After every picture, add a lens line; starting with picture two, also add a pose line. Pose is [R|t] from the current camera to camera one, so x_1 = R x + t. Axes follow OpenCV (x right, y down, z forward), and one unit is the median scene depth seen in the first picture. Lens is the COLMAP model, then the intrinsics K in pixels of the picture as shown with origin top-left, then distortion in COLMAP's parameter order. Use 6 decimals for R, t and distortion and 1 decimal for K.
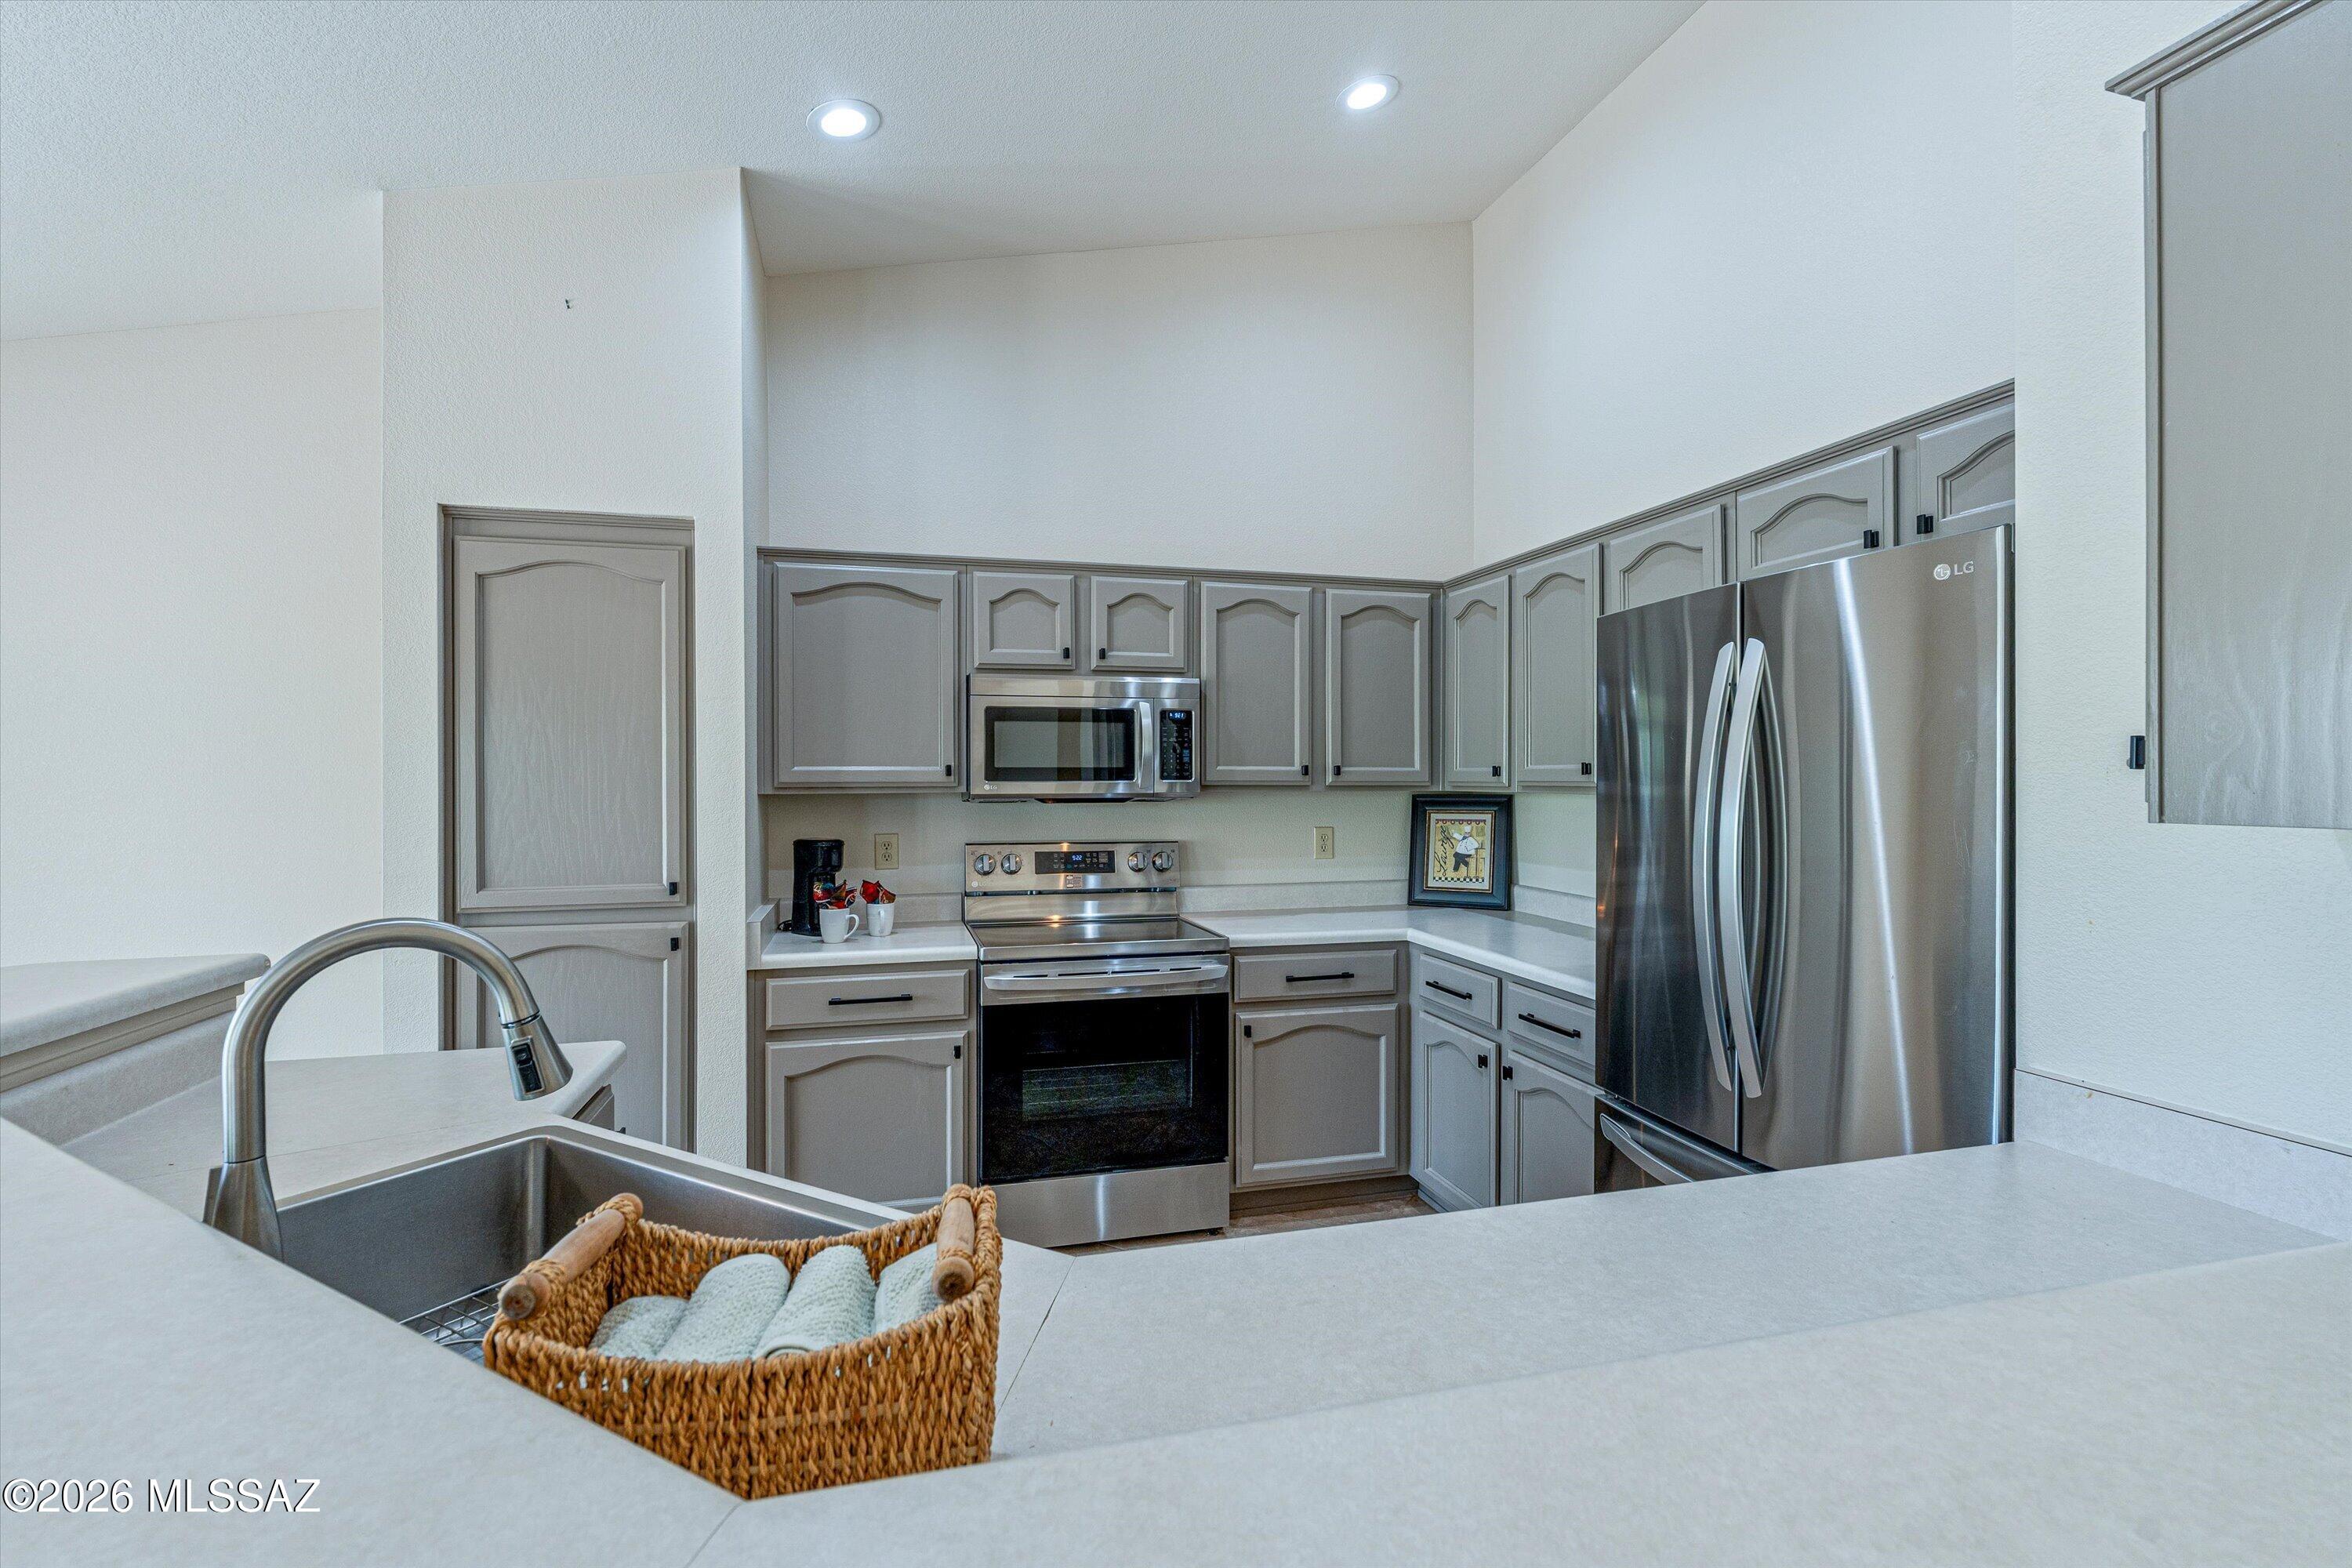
lens RADIAL K [[1051.1, 0, 1159.4], [0, 1051.1, 778.5], [0, 0, 1]] dist [-0.003908, 0.000120]
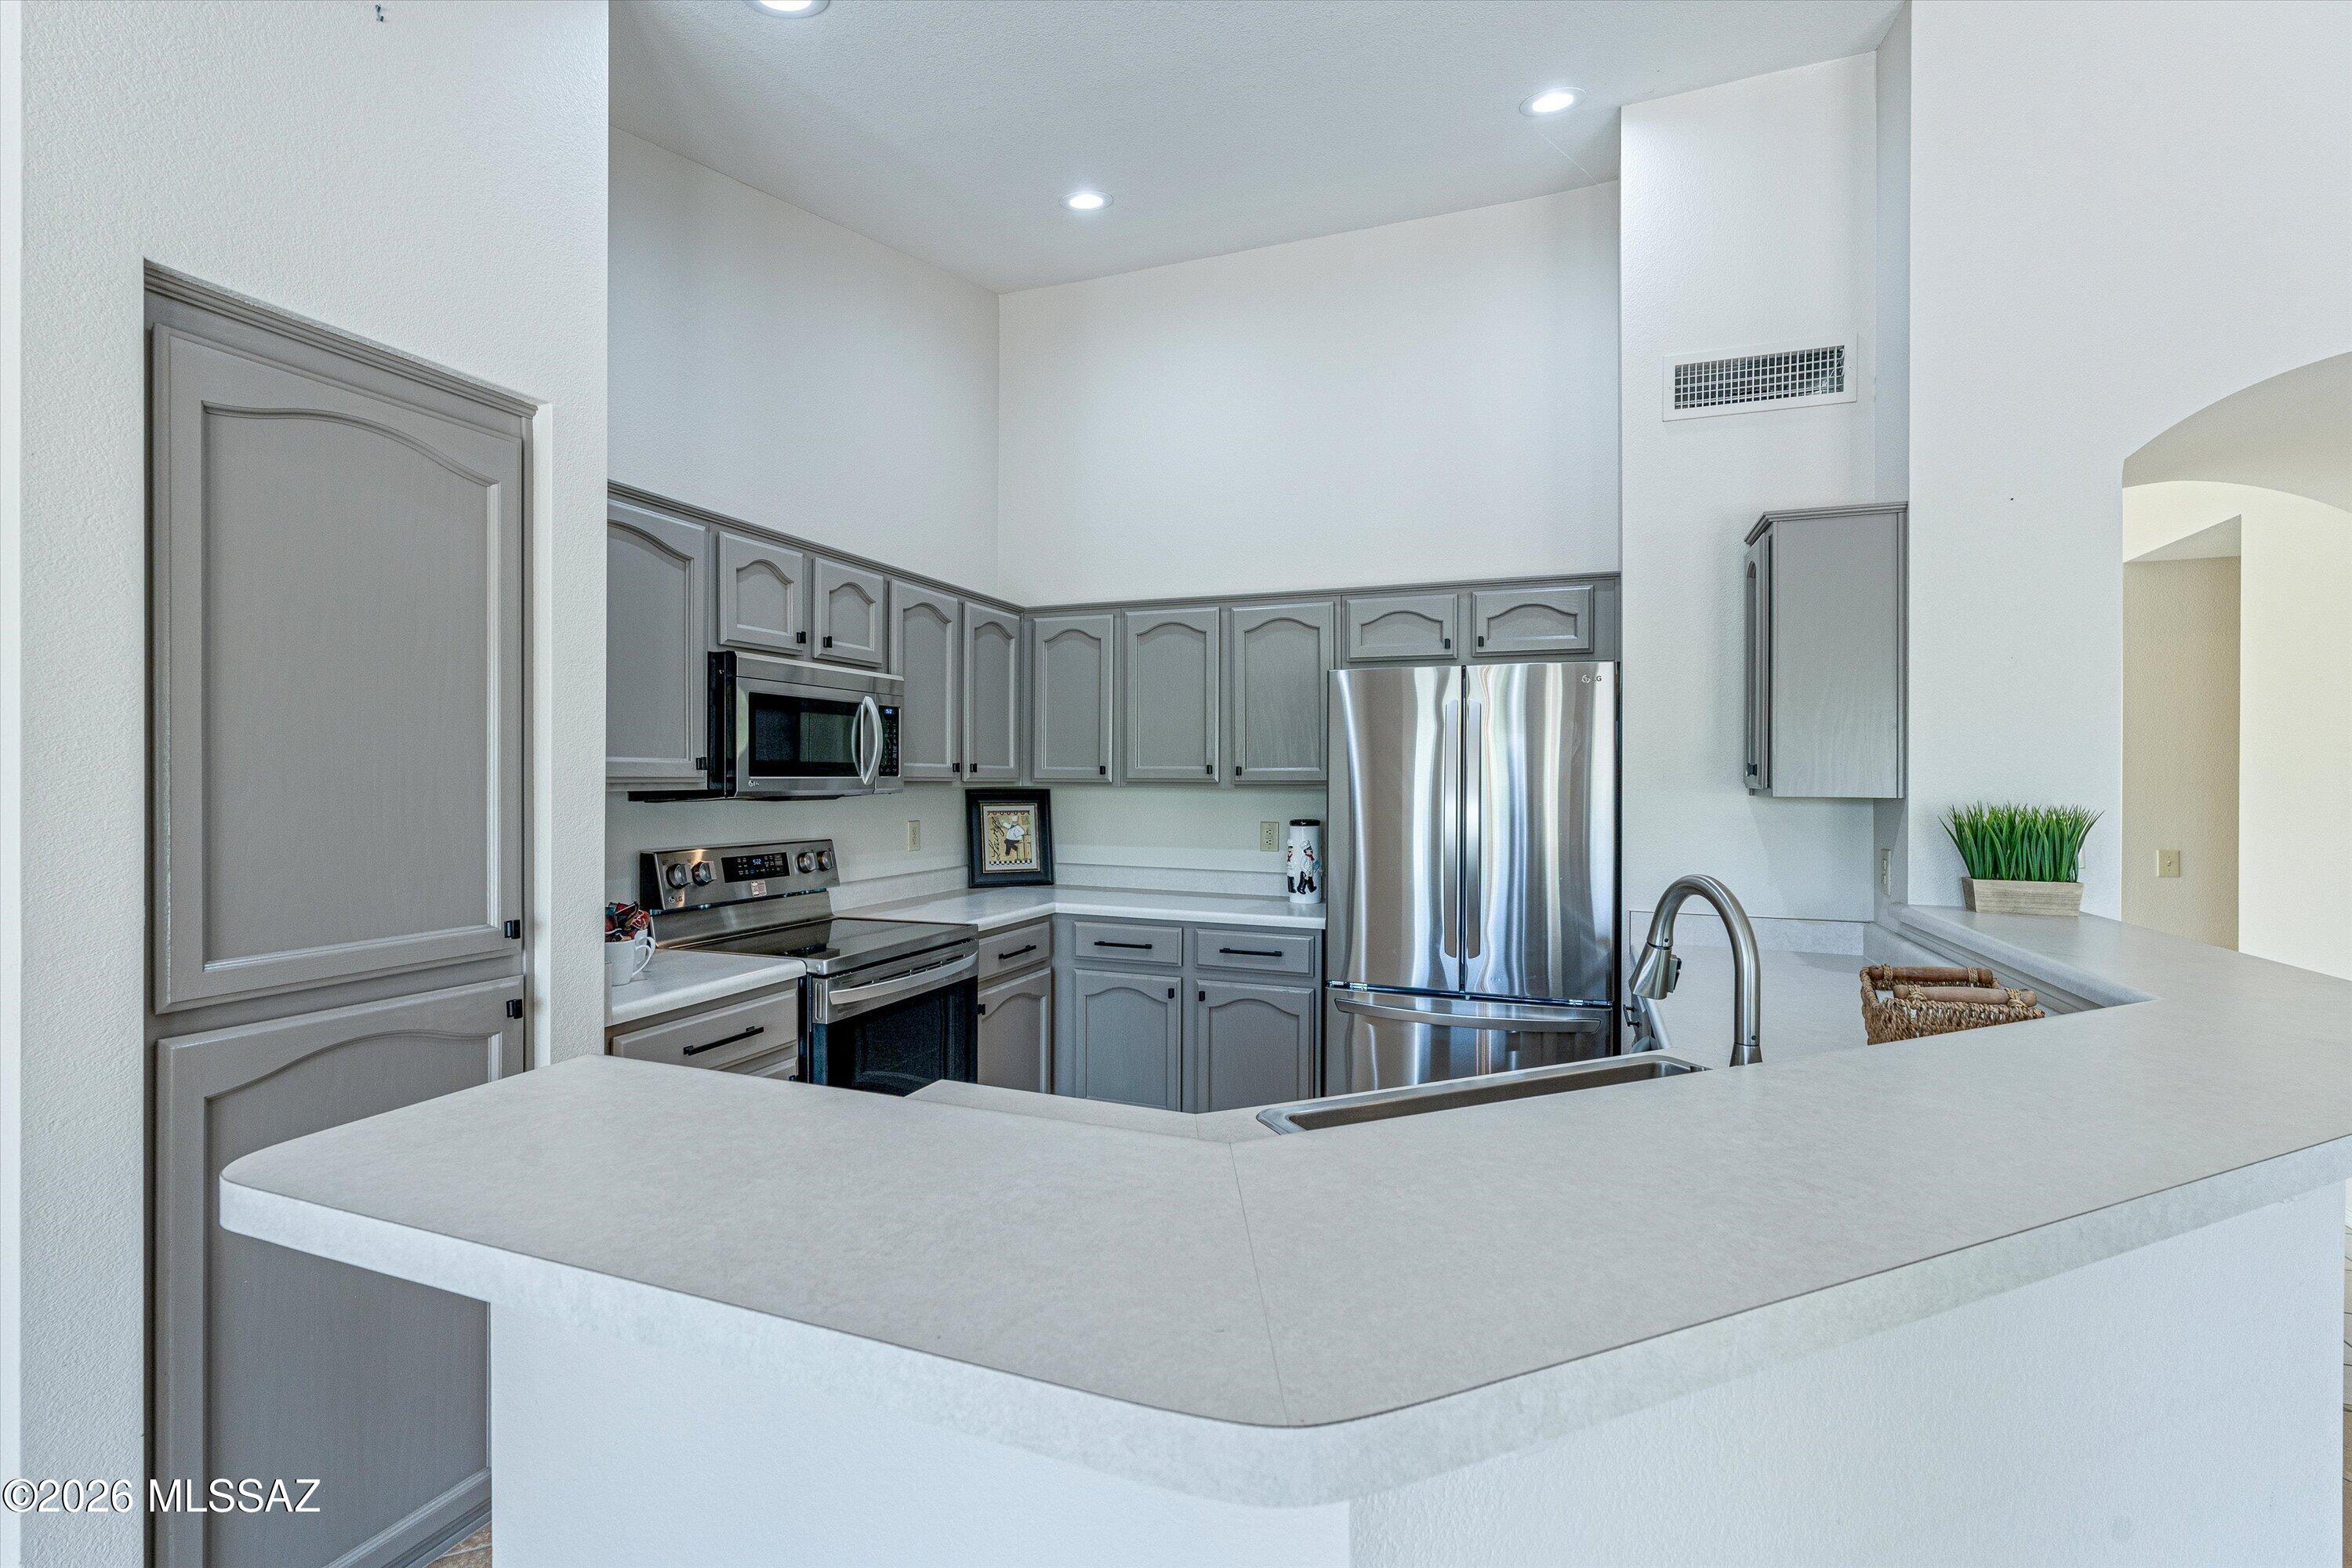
lens RADIAL K [[1051.1, 0, 1159.4], [0, 1051.1, 778.5], [0, 0, 1]] dist [-0.003908, 0.000120]
pose [[0.592382, 0.002752, 0.805652, -0.636907], [-0.006212, 0.999980, 0.001152, 0.001034], [-0.805633, -0.005687, 0.592388, 0.202591]]
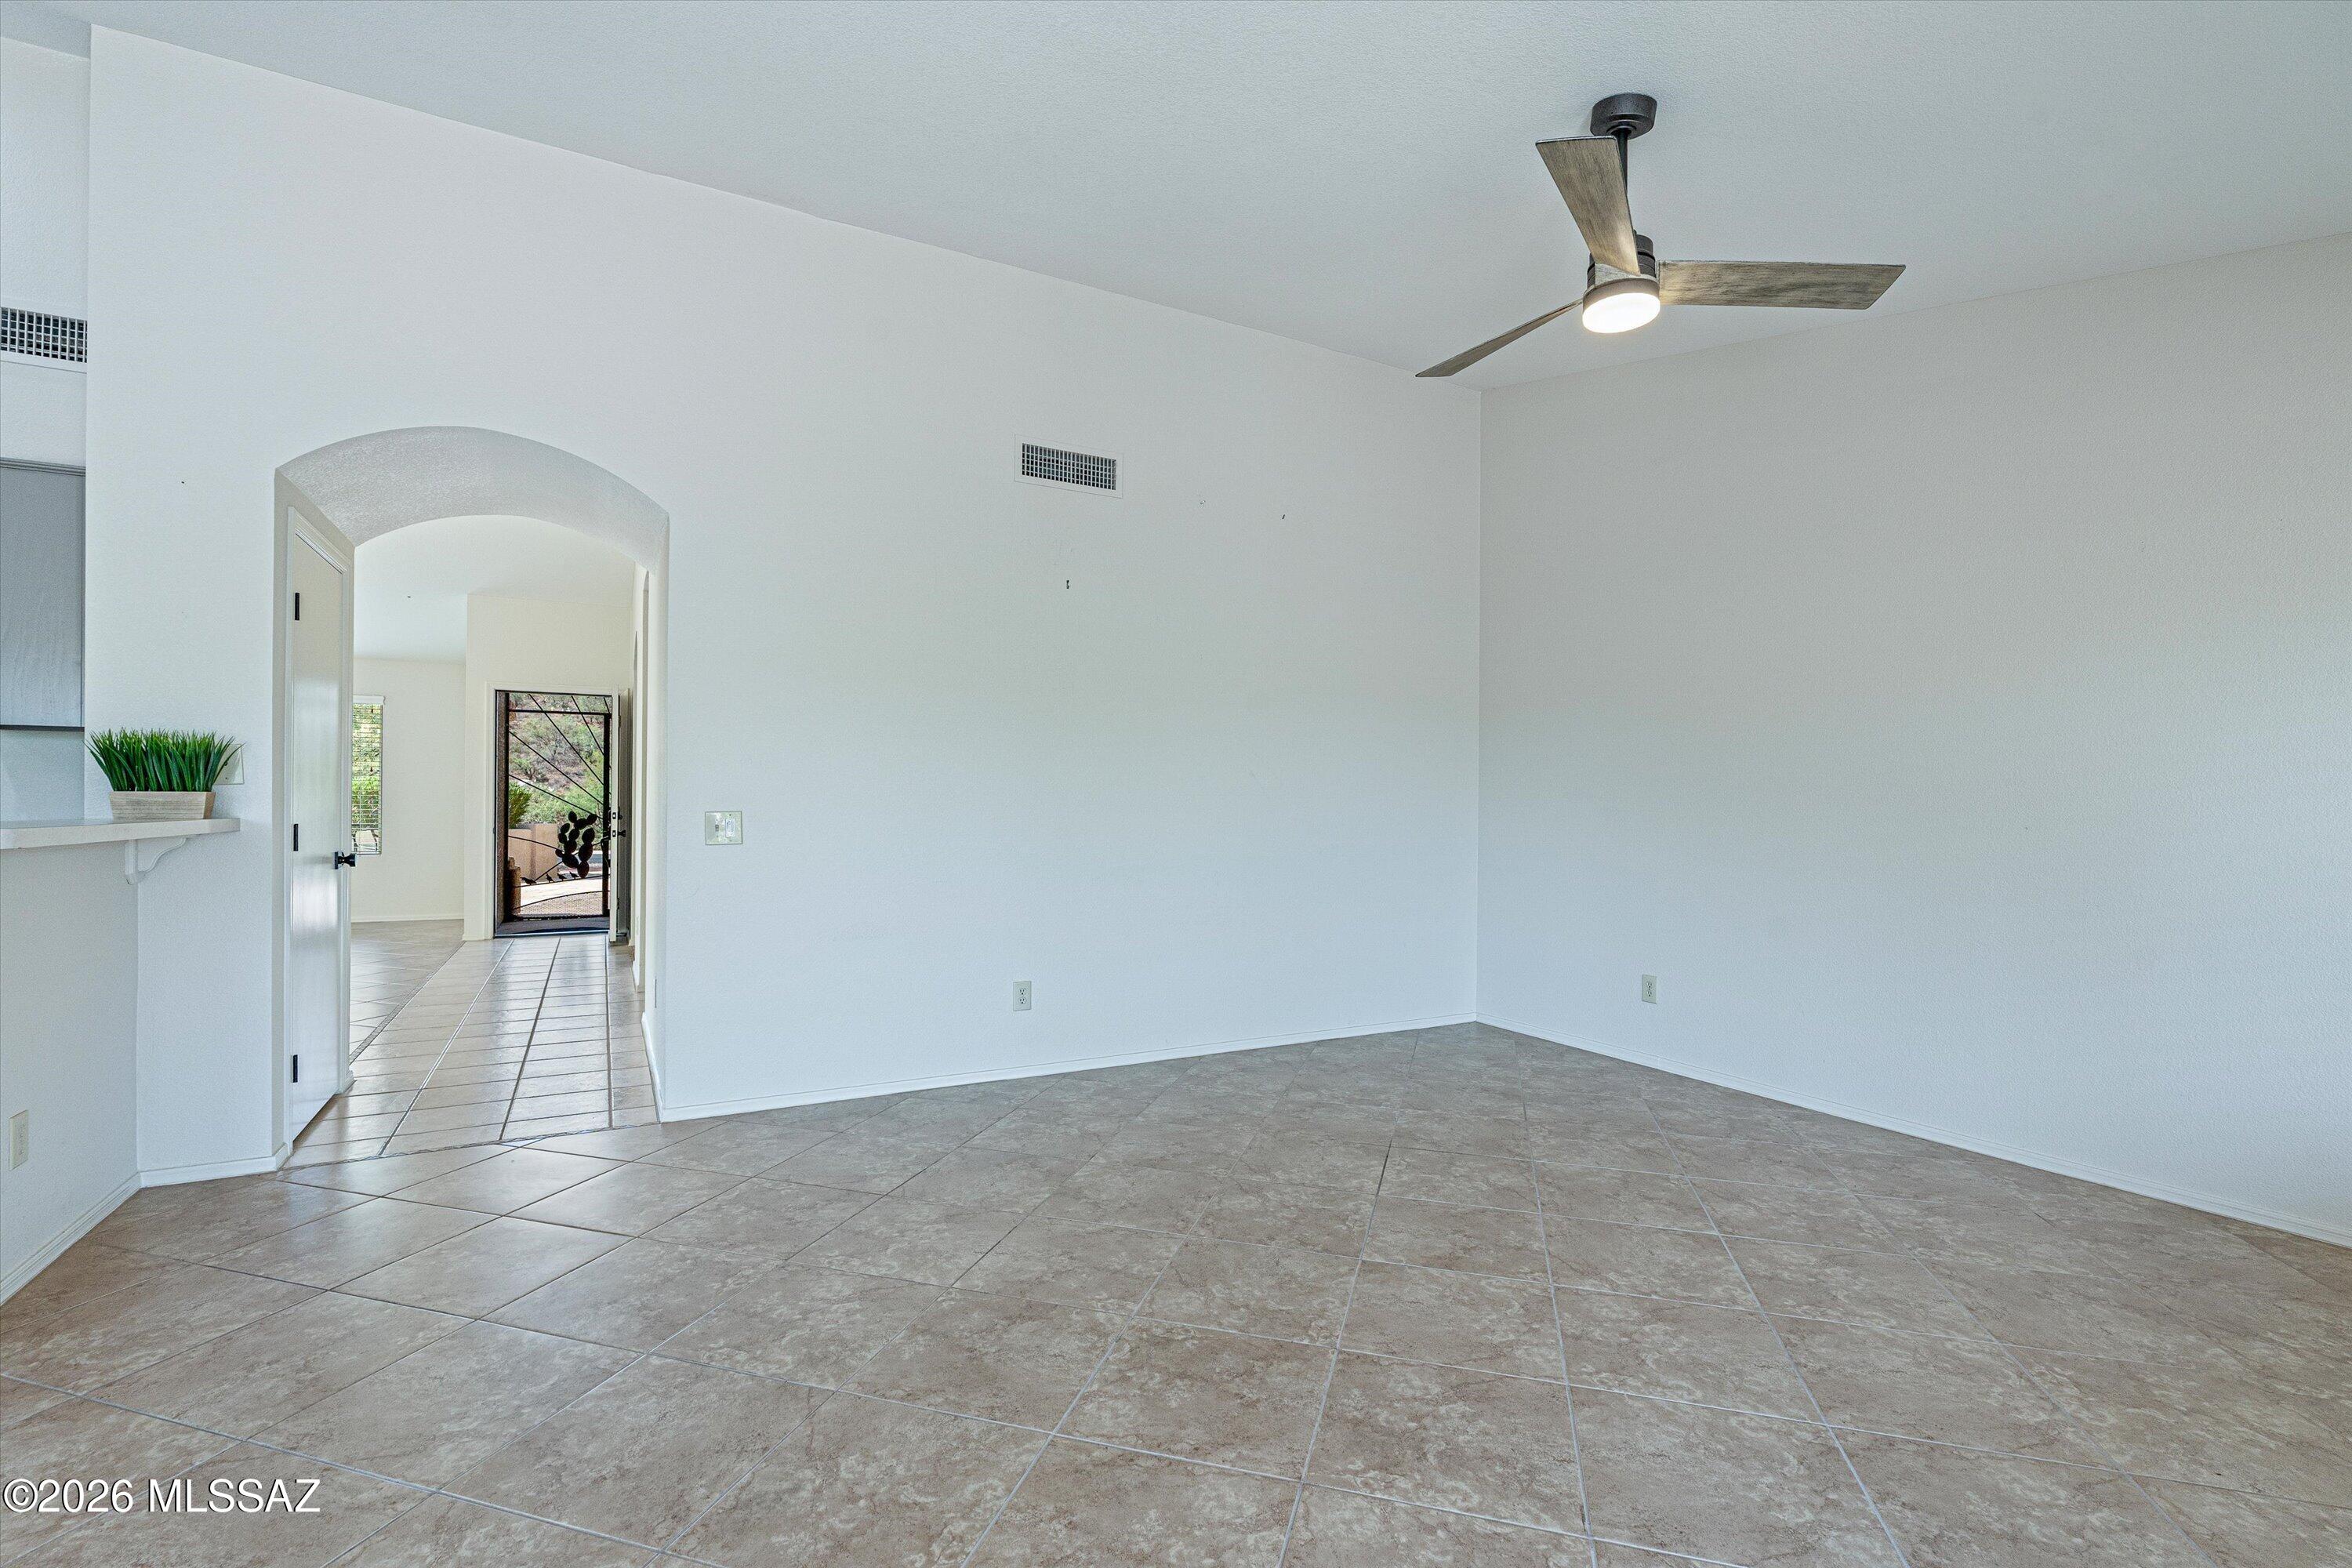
lens RADIAL K [[1051.1, 0, 1159.4], [0, 1051.1, 778.5], [0, 0, 1]] dist [-0.003908, 0.000120]
pose [[-0.231718, 0.015724, 0.972656, -0.742565], [-0.001264, 0.999864, -0.016465, 0.062073], [-0.972782, -0.005045, -0.231667, -0.380026]]
